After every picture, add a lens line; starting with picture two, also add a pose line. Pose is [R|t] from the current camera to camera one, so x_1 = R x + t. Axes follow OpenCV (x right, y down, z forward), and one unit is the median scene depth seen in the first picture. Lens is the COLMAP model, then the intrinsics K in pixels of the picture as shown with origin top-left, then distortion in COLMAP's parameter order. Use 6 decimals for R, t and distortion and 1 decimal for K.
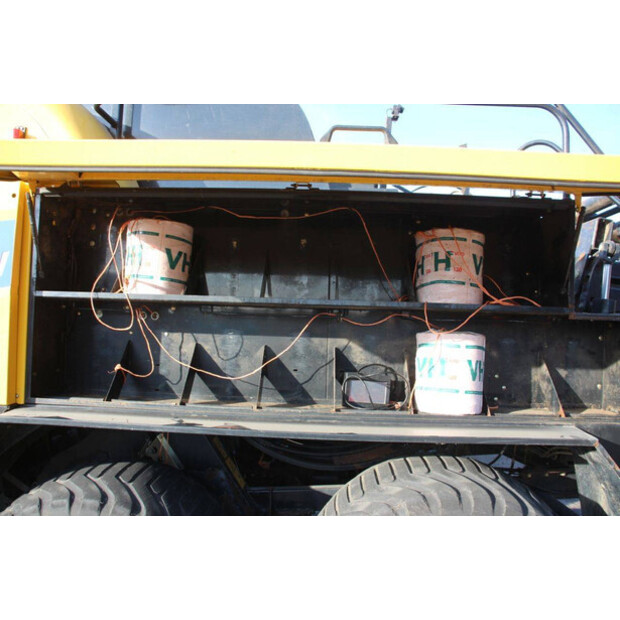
lens RADIAL K [[516.3, 0, 310.0], [0, 516.3, 310.0], [0, 0, 1]] dist [-0.174311, 0.165012]
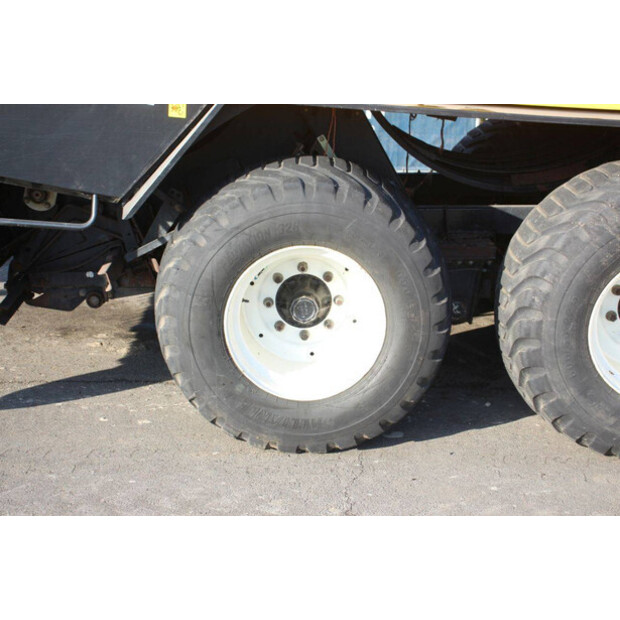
lens RADIAL K [[1079.4, 0, 310.0], [0, 1079.4, 310.0], [0, 0, 1]] dist [0.163062, 0.261830]
pose [[0.997801, 0.030168, 0.059021, -0.435000], [-0.046374, 0.953941, 0.296388, -0.009573], [-0.047361, -0.298473, 0.953242, -0.830439]]
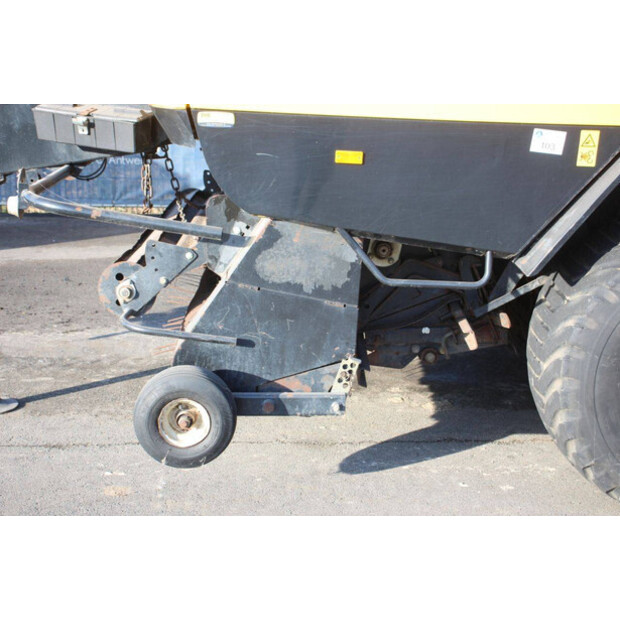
lens RADIAL K [[1079.4, 0, 310.0], [0, 1079.4, 310.0], [0, 0, 1]] dist [0.163062, 0.261830]
pose [[0.999858, 0.010755, 0.012955, -0.936300], [-0.013884, 0.961918, 0.272986, -0.012242], [-0.009526, -0.273127, 0.961931, -0.711409]]
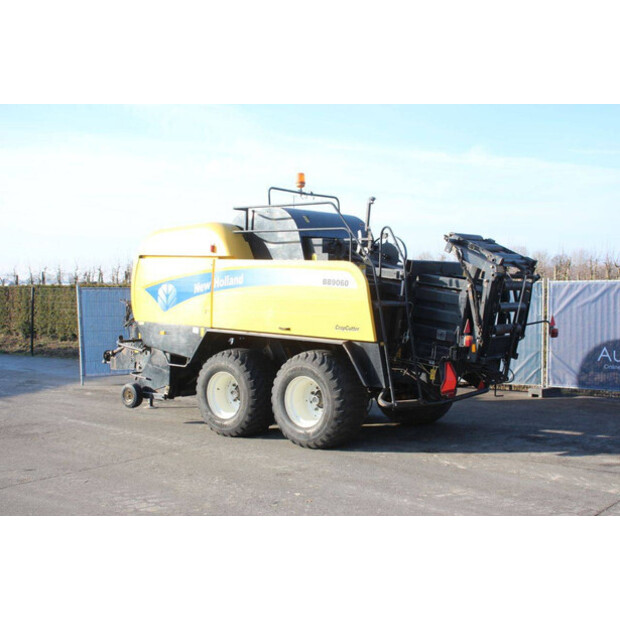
lens RADIAL K [[794.2, 0, 310.0], [0, 794.2, 310.0], [0, 0, 1]] dist [0.017049, 0.066255]
pose [[0.791893, 0.015216, -0.610470, 2.534364], [0.009367, 0.999269, 0.037059, -0.095402], [0.610588, -0.035065, 0.791172, -2.258080]]
